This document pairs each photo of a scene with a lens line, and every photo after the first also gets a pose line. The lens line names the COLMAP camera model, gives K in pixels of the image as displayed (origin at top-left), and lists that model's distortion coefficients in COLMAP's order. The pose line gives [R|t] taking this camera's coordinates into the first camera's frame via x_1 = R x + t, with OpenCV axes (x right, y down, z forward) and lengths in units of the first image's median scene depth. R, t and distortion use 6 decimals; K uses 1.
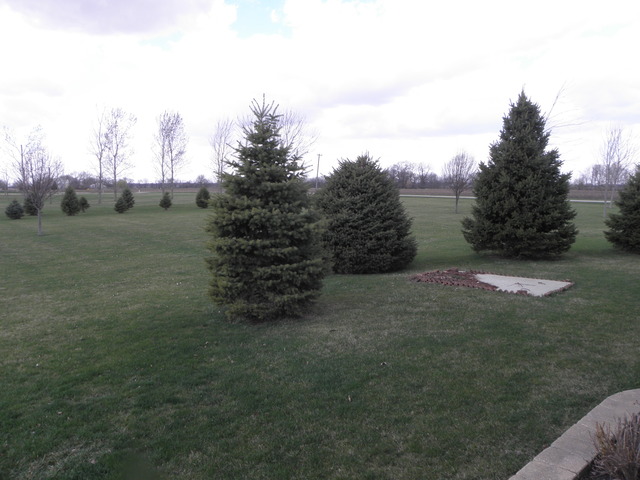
lens RADIAL K [[494.3, 0, 321.6], [0, 494.3, 236.4], [0, 0, 1]] dist [-0.121825, 0.015516]
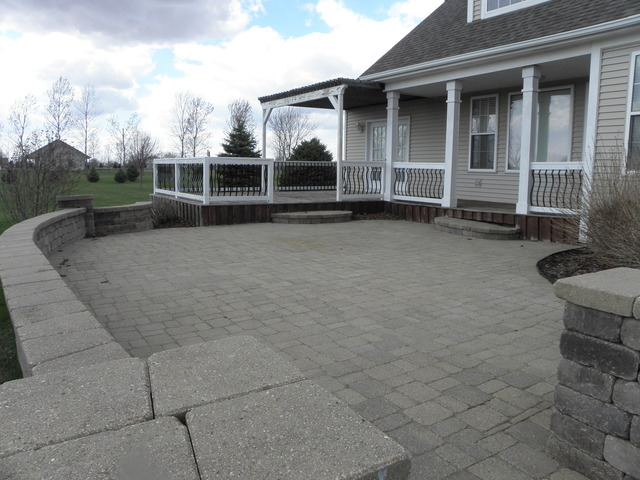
lens RADIAL K [[490.7, 0, 322.3], [0, 490.7, 242.4], [0, 0, 1]] dist [-0.120857, 0.000050]
pose [[0.987773, 0.039592, -0.150786, 0.145741], [-0.032943, 0.998382, 0.046341, 0.050749], [0.152377, -0.040807, 0.987480, -0.292967]]
